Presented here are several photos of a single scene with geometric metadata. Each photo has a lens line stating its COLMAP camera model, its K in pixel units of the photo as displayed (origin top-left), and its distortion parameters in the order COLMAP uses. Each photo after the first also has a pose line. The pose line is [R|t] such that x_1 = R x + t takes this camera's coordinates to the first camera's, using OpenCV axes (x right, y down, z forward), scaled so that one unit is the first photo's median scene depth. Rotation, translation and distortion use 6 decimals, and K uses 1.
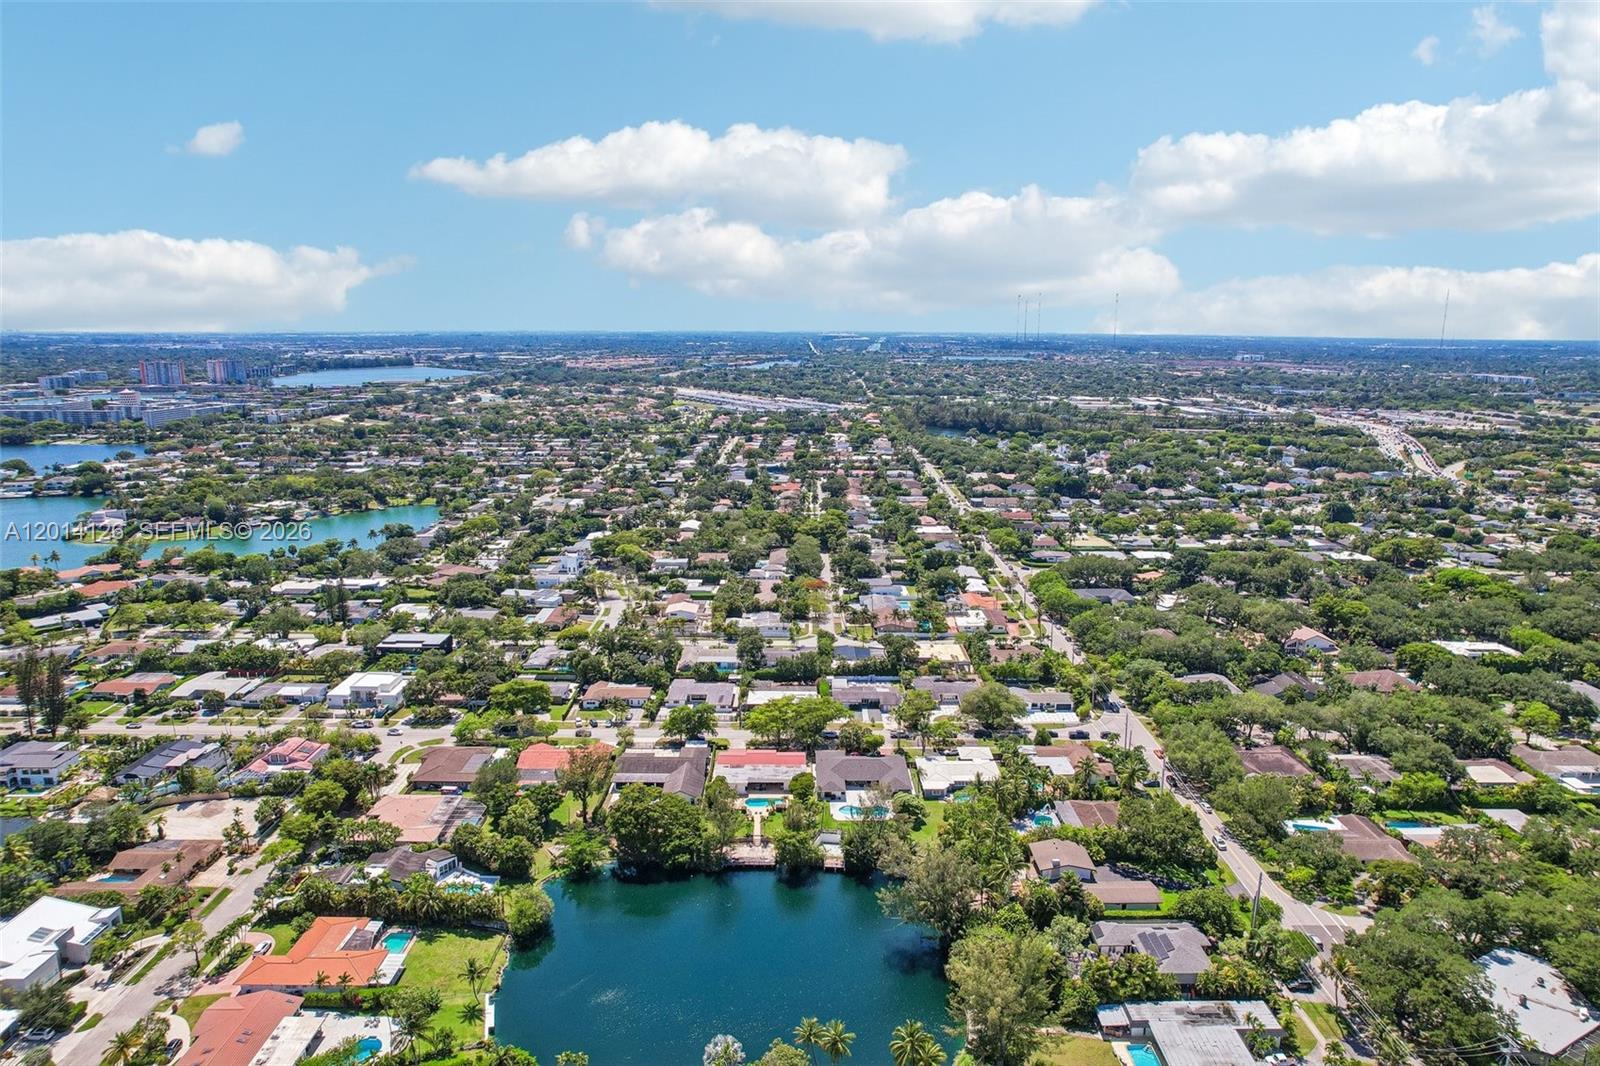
lens RADIAL K [[999.7, 0, 790.3], [0, 999.7, 524.0], [0, 0, 1]] dist [-0.063927, 0.063136]
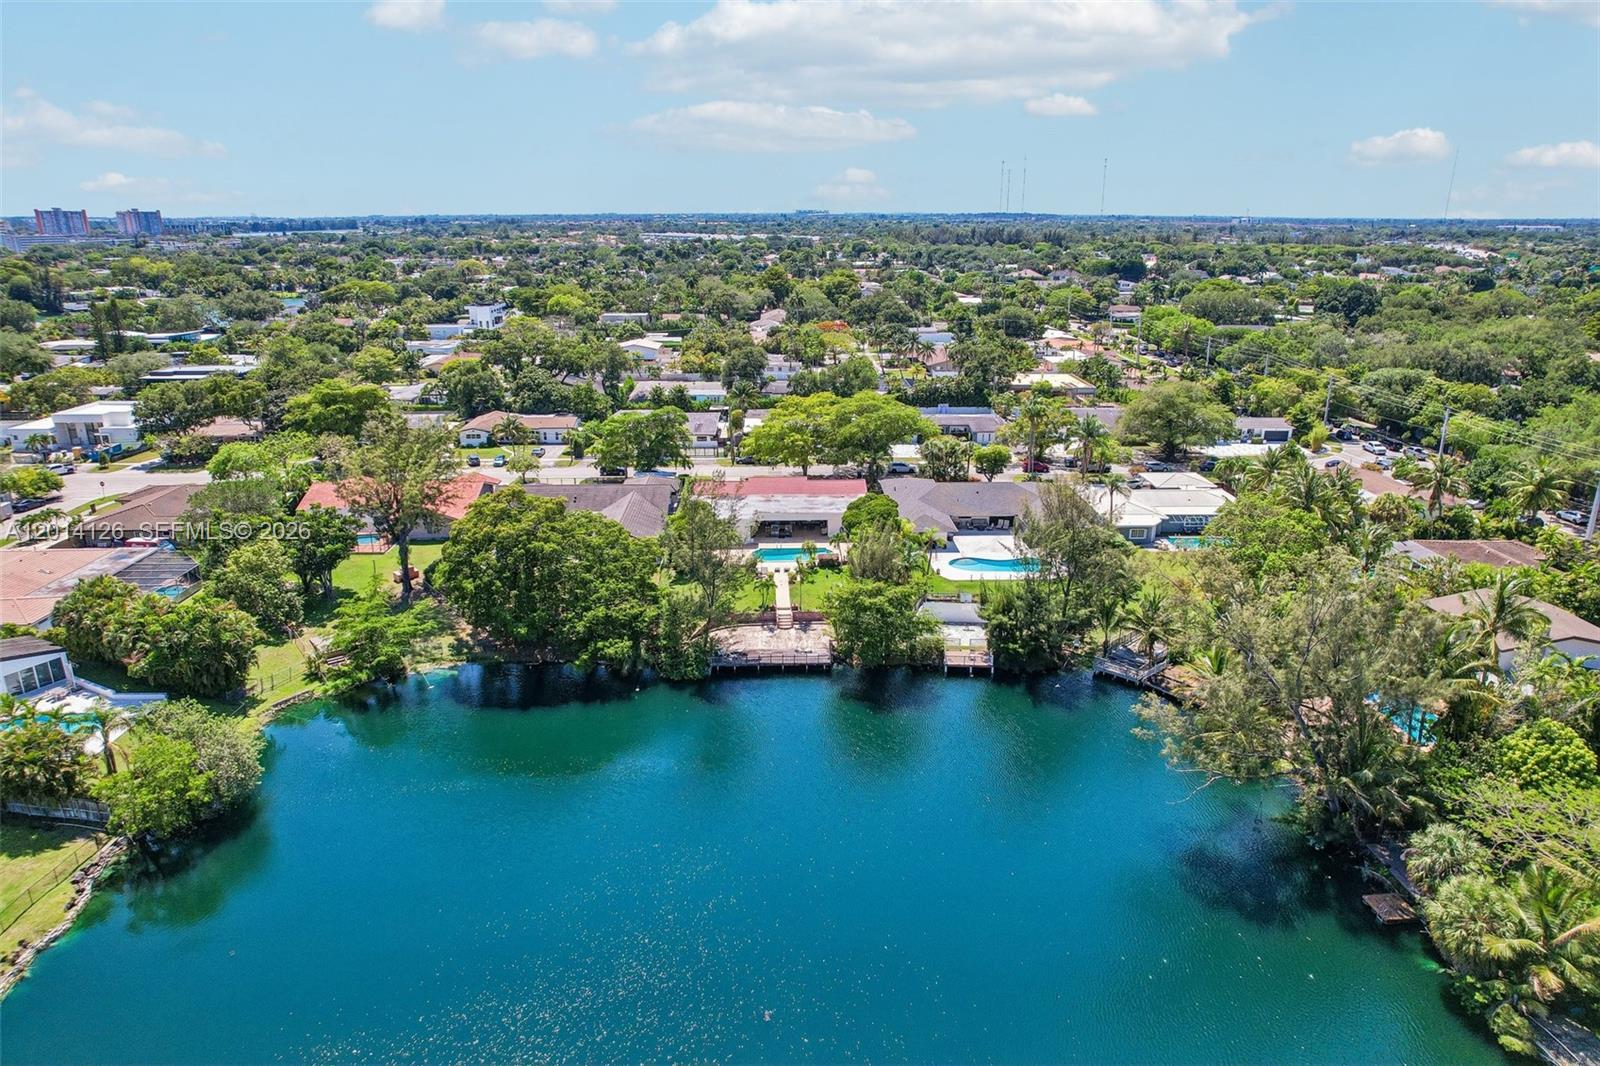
lens RADIAL K [[999.7, 0, 790.3], [0, 999.7, 524.0], [0, 0, 1]] dist [-0.063927, 0.063136]
pose [[0.999580, -0.012475, 0.026162, -0.034294], [0.009552, 0.993992, 0.109039, 0.184015], [-0.027365, -0.108743, 0.993693, 0.449804]]
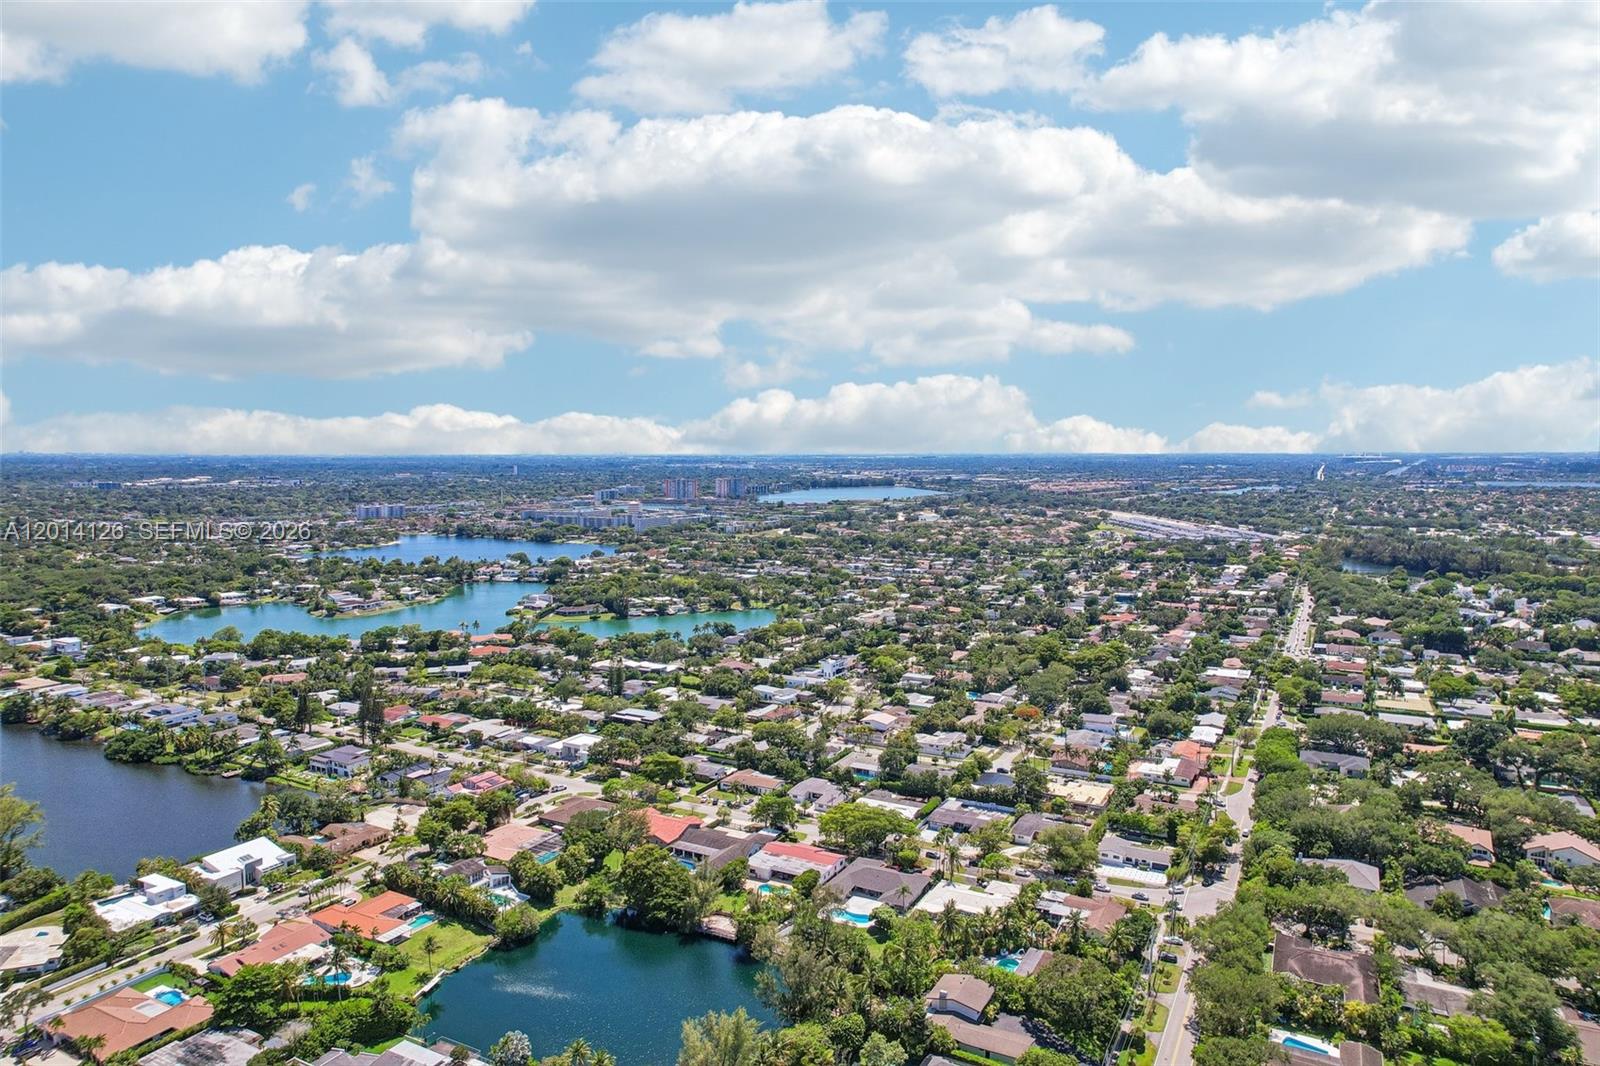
lens RADIAL K [[1002.4, 0, 800.0], [0, 1002.4, 533.0], [0, 0, 1]] dist [-0.051552, 0.043385]
pose [[0.882013, 0.035486, -0.469886, 0.434847], [-0.087929, 0.992041, -0.090130, -0.011683], [0.462948, 0.120812, 0.878114, 0.000654]]
